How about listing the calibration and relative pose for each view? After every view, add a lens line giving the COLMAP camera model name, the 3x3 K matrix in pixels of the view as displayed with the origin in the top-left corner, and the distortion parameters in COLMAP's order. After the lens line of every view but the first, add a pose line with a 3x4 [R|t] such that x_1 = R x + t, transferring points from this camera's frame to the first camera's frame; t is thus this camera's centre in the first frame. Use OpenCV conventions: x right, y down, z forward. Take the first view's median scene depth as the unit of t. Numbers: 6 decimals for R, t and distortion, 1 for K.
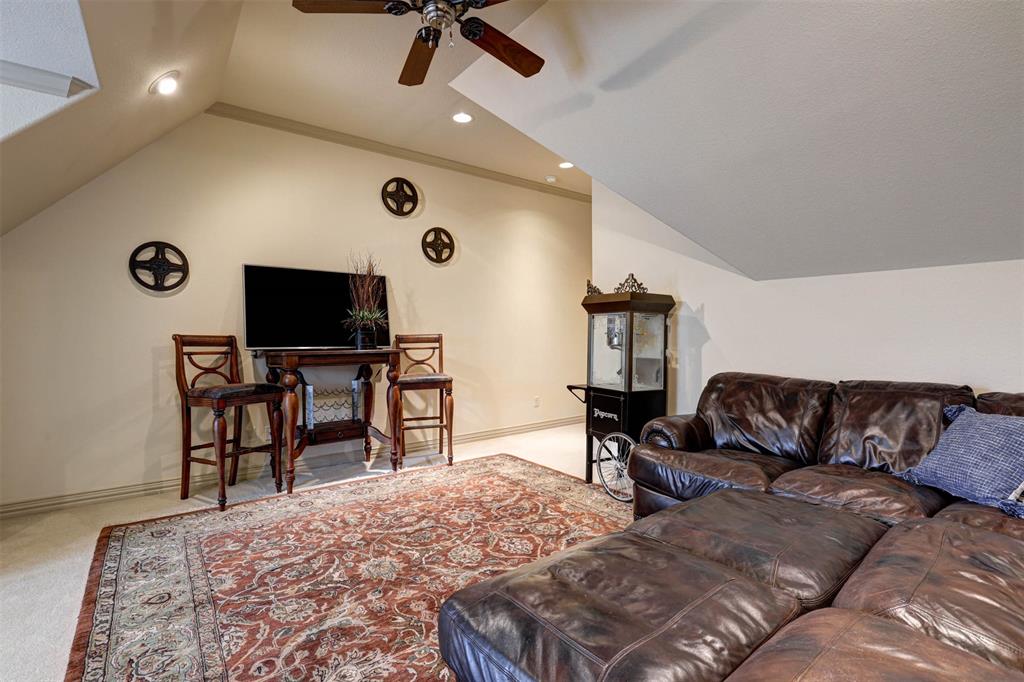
lens RADIAL K [[469.3, 0, 516.8], [0, 469.3, 338.7], [0, 0, 1]] dist [-0.030413, 0.003164]
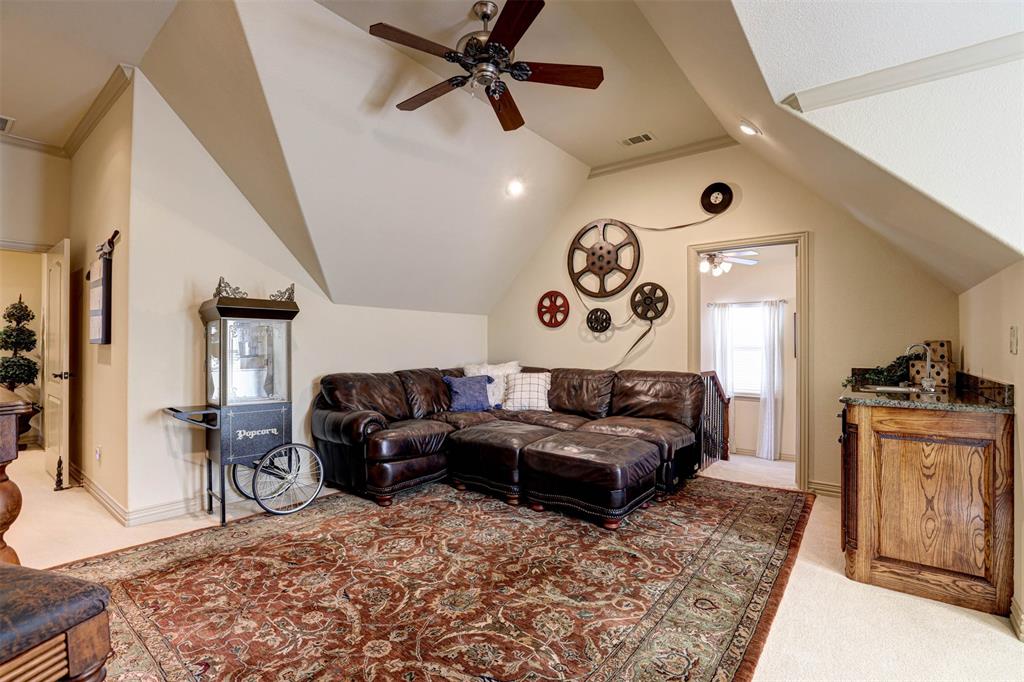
lens RADIAL K [[469.3, 0, 513.2], [0, 469.3, 342.9], [0, 0, 1]] dist [-0.030413, 0.003164]
pose [[-0.241671, 0.004292, 0.970349, -1.083234], [0.006645, 0.999974, -0.002768, -0.006183], [-0.970335, 0.005779, -0.241693, 1.004190]]
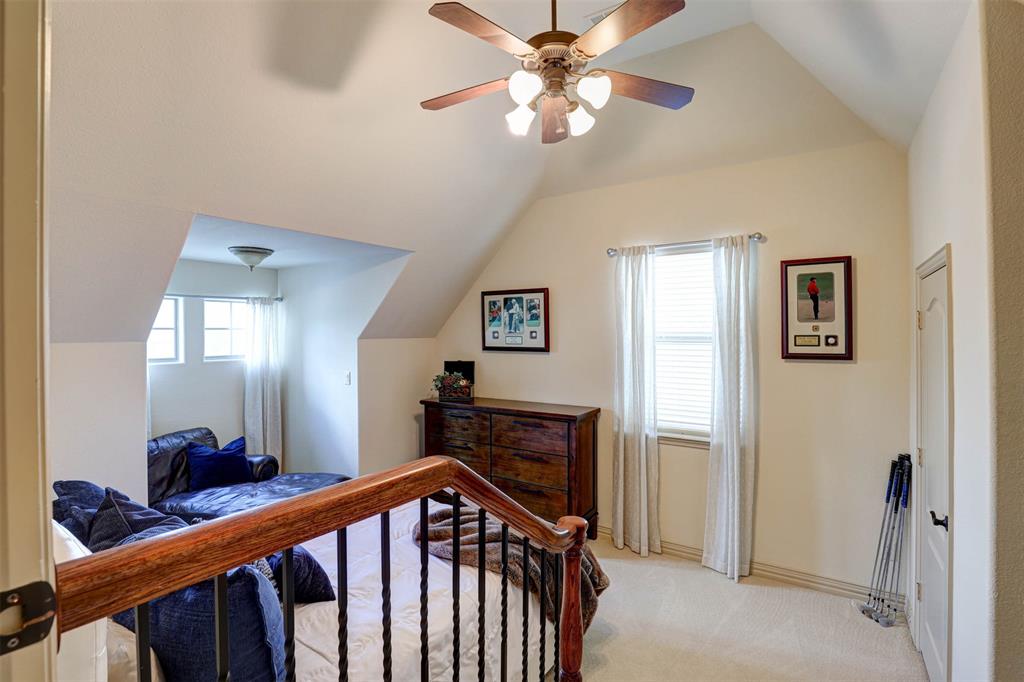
lens RADIAL K [[469.3, 0, 512.5], [0, 469.3, 339.0], [0, 0, 1]] dist [-0.030413, 0.003164]
pose [[-0.322412, 0.002028, 0.946597, -0.385679], [0.014446, 0.999892, 0.002779, 0.006308], [-0.946489, 0.014571, -0.322406, 0.373329]]
